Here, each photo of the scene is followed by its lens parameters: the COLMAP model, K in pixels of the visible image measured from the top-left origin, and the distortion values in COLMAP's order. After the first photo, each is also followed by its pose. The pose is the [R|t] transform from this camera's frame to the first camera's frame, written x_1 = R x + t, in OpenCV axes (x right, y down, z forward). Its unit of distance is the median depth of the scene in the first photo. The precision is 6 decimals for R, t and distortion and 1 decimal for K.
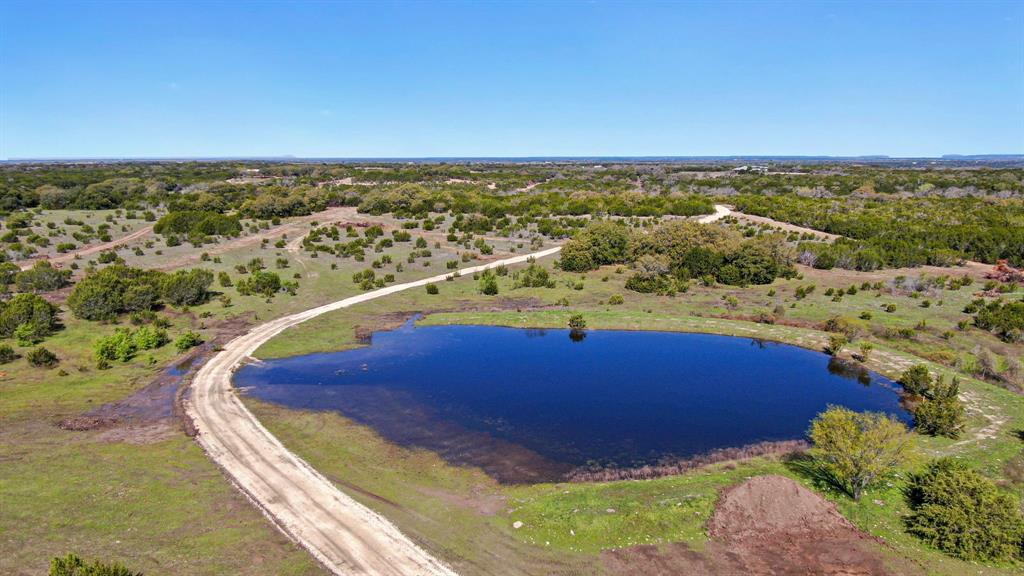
lens RADIAL K [[722.4, 0, 512.0], [0, 722.4, 288.0], [0, 0, 1]] dist [-0.008939, 0.000771]
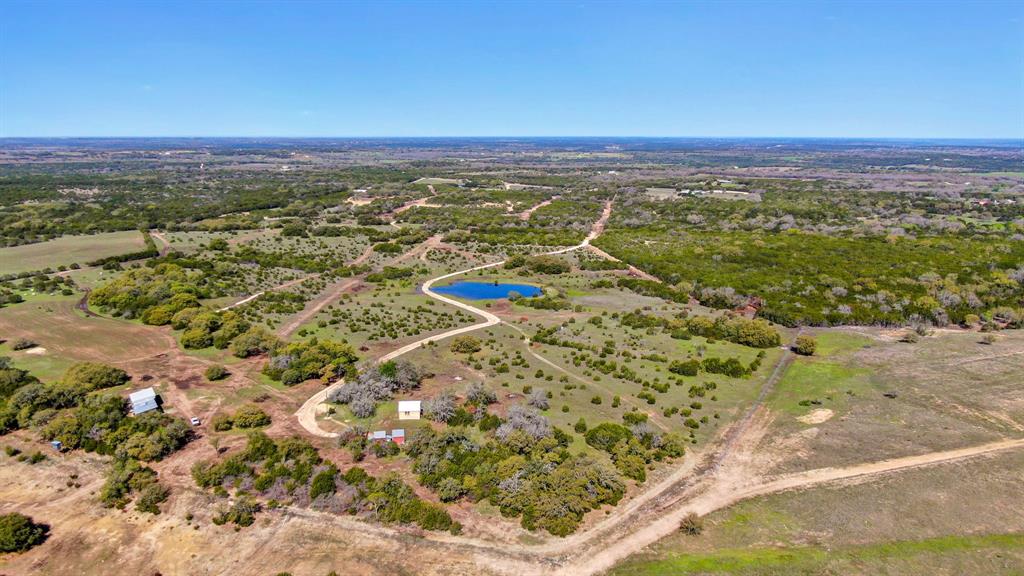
lens RADIAL K [[722.4, 0, 512.0], [0, 722.4, 288.0], [0, 0, 1]] dist [-0.008939, 0.000771]
pose [[0.997521, 0.023827, -0.066207, 0.256624], [-0.021848, 0.999297, 0.030466, -0.028898], [0.066887, -0.028944, 0.997341, -1.856942]]
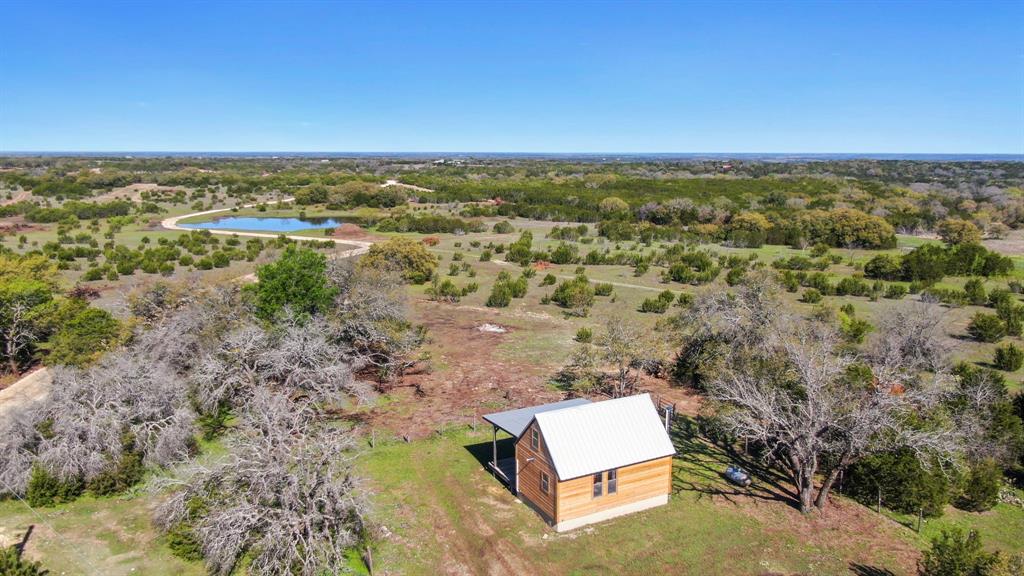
lens RADIAL K [[722.4, 0, 512.0], [0, 722.4, 288.0], [0, 0, 1]] dist [-0.008939, 0.000771]
pose [[0.935425, -0.057608, 0.348799, -0.064332], [0.055608, 0.998328, 0.015753, 0.161608], [-0.349124, 0.004660, 0.937065, -0.865783]]
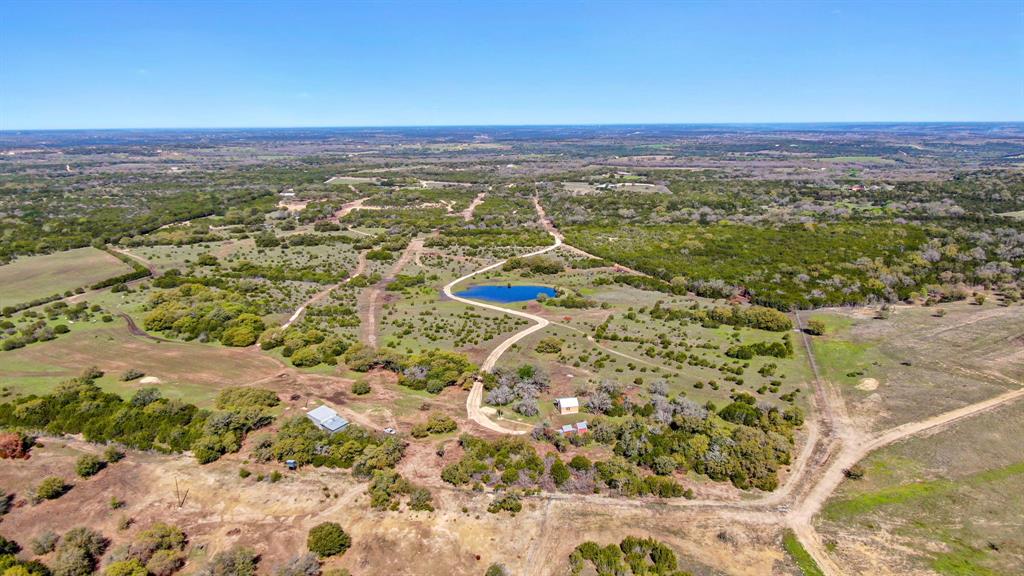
lens RADIAL K [[722.4, 0, 512.0], [0, 722.4, 288.0], [0, 0, 1]] dist [-0.008939, 0.000771]
pose [[0.992830, -0.028089, 0.116191, -0.243243], [0.022874, 0.998681, 0.045975, -0.081088], [-0.117329, -0.042987, 0.992162, -2.045179]]
